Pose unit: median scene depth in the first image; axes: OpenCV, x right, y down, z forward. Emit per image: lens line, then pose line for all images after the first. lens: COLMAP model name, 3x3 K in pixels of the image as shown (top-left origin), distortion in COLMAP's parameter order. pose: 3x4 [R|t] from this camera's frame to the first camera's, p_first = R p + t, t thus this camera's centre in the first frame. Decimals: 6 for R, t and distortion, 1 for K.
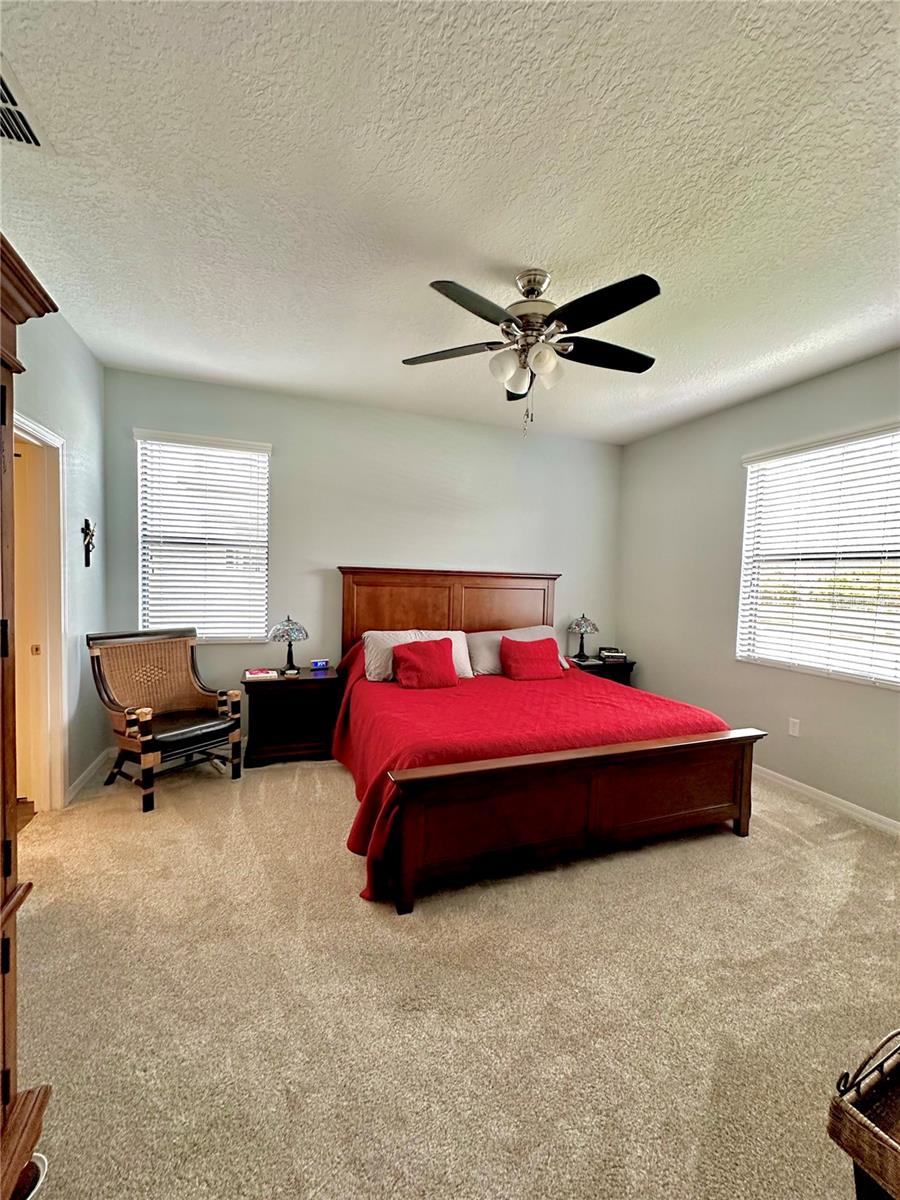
lens RADIAL K [[483.3, 0, 447.6], [0, 483.3, 602.4], [0, 0, 1]] dist [-0.003939, -0.000190]
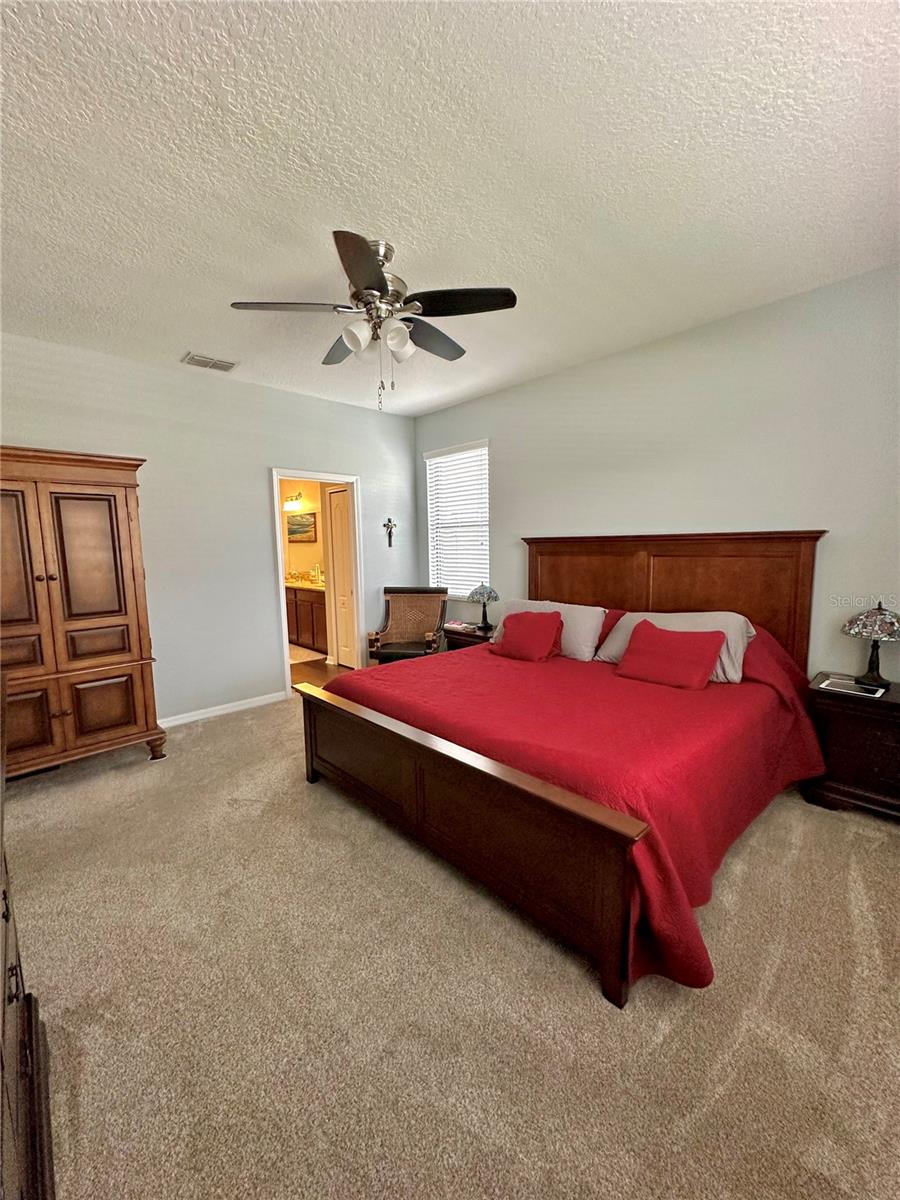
lens RADIAL K [[483.3, 0, 449.7], [0, 483.3, 597.7], [0, 0, 1]] dist [-0.003939, -0.000190]
pose [[0.398626, 0.064161, -0.914866, 0.701539], [-0.022370, 0.997933, 0.060240, -0.002451], [0.916841, -0.003548, 0.399238, 0.420732]]
